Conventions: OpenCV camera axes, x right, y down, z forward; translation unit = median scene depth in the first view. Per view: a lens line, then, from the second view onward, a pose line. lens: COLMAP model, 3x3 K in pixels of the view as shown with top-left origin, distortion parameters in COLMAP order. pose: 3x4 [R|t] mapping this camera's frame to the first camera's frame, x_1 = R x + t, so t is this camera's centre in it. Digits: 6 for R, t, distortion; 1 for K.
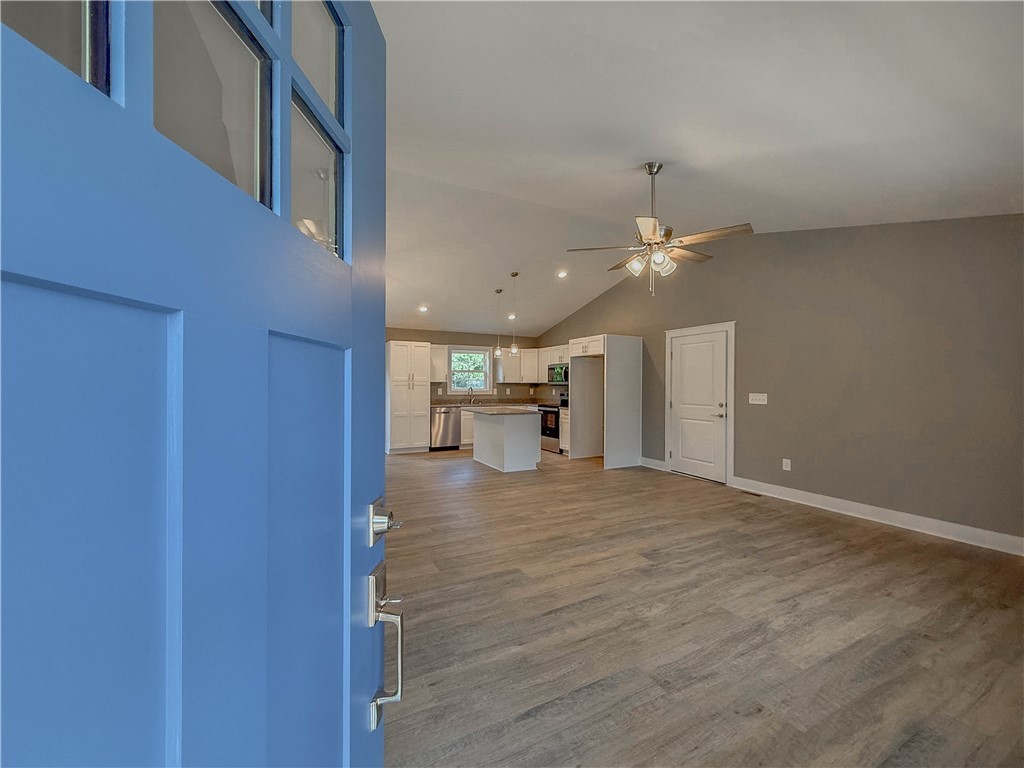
lens RADIAL K [[411.3, 0, 515.7], [0, 411.3, 388.1], [0, 0, 1]] dist [-0.001152, 0.000130]
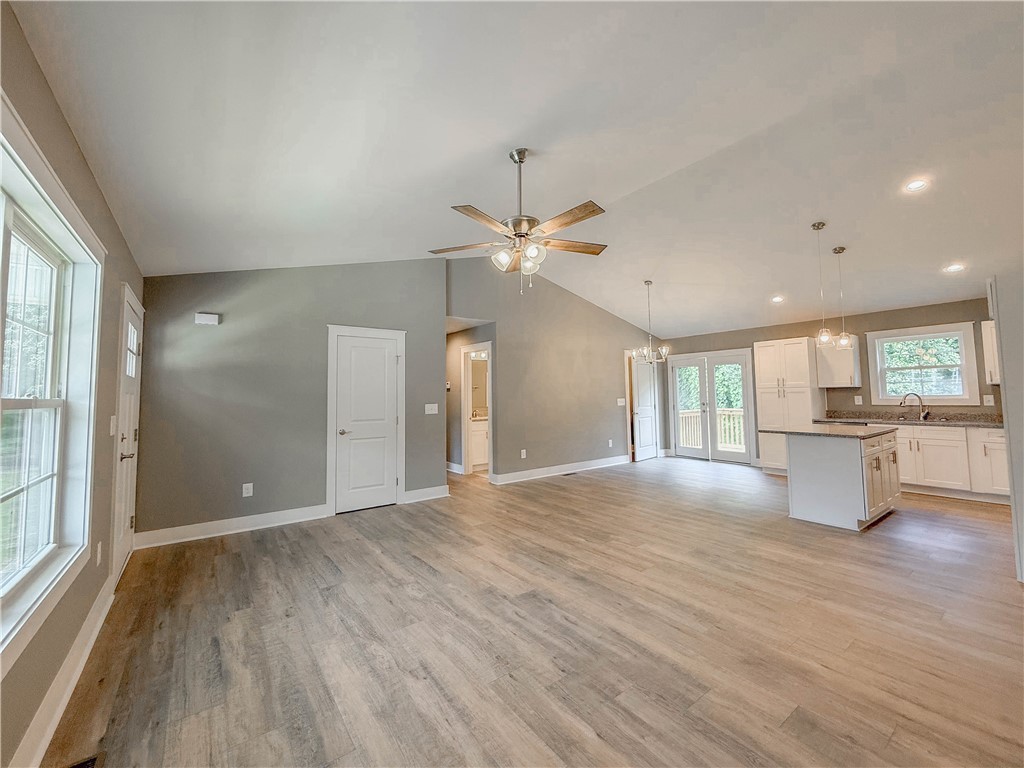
lens RADIAL K [[419.6, 0, 511.7], [0, 419.6, 370.0], [0, 0, 1]] dist [-0.000784, -0.000152]
pose [[0.151060, -0.068677, -0.986136, 0.965573], [0.007881, 0.997636, -0.068271, 0.001879], [0.988493, 0.002542, 0.151244, 0.666330]]
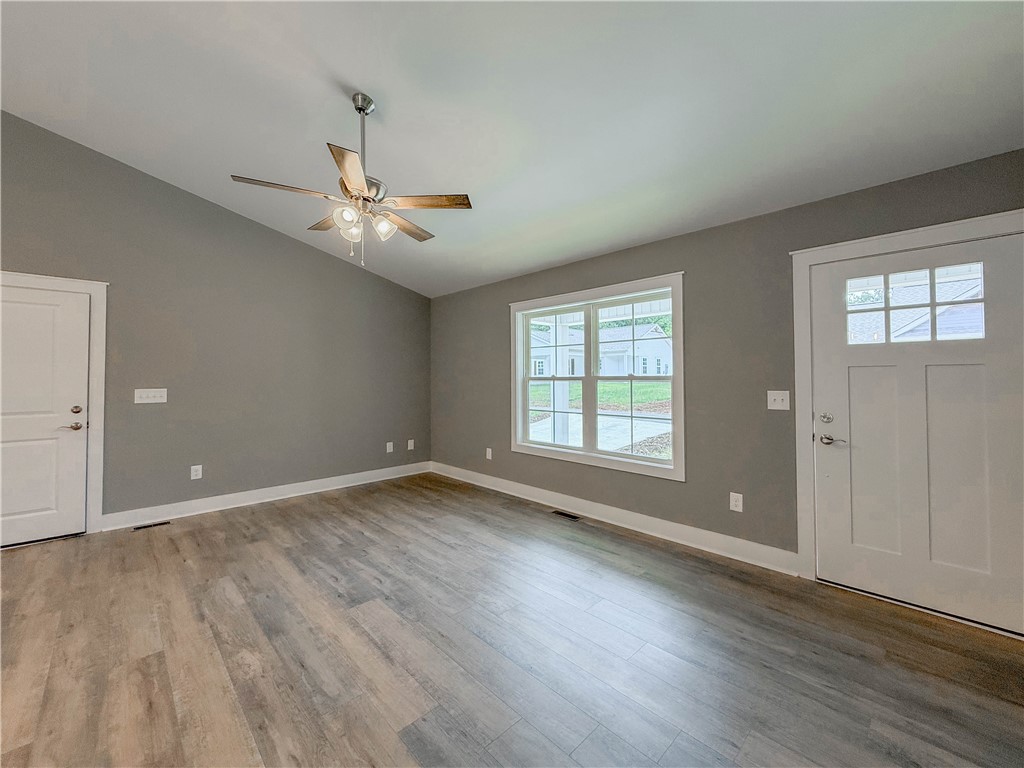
lens RADIAL K [[416.1, 0, 507.9], [0, 416.1, 370.0], [0, 0, 1]] dist [0.000090, 0.000131]
pose [[-0.267922, 0.012179, 0.963364, -0.402200], [0.010806, 0.999895, -0.009635, -0.007583], [-0.963380, 0.007828, -0.268025, 0.751052]]
